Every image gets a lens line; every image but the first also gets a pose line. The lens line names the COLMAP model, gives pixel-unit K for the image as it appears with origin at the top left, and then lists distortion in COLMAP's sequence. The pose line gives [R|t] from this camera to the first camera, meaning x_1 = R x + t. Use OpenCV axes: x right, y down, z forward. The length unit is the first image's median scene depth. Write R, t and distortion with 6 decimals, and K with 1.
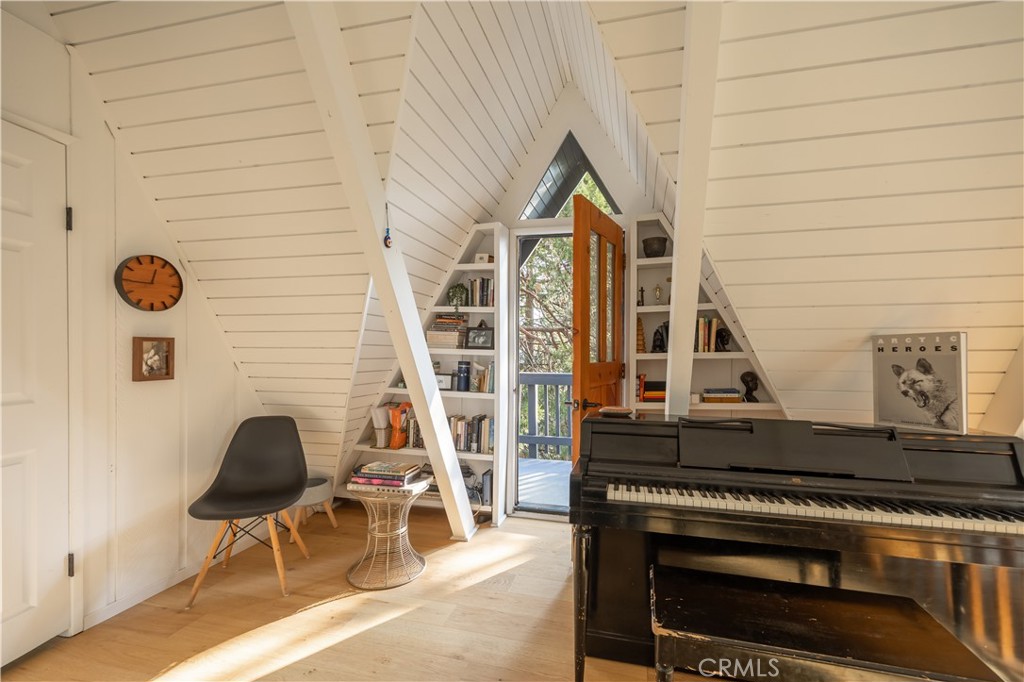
lens RADIAL K [[467.4, 0, 513.2], [0, 467.4, 345.6], [0, 0, 1]] dist [0.001247, 0.000054]
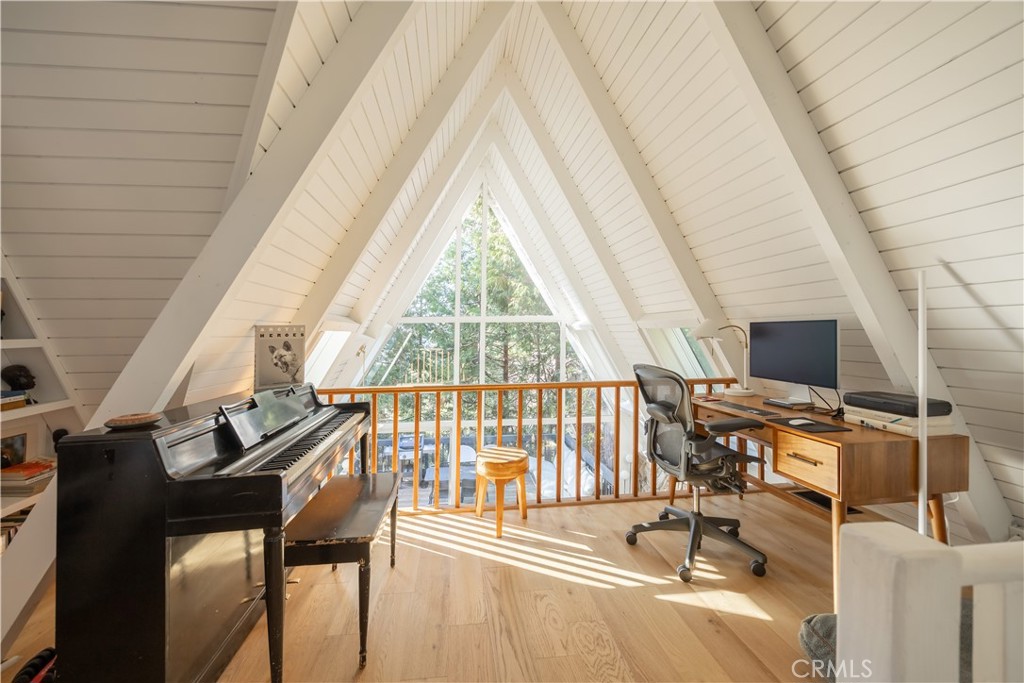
lens RADIAL K [[467.4, 0, 511.7], [0, 467.4, 337.7], [0, 0, 1]] dist [0.001247, 0.000054]
pose [[-0.374206, -0.005361, 0.927330, -0.860743], [-0.007008, 0.999971, 0.002953, 0.005753], [-0.927319, -0.005394, -0.374232, 0.873494]]
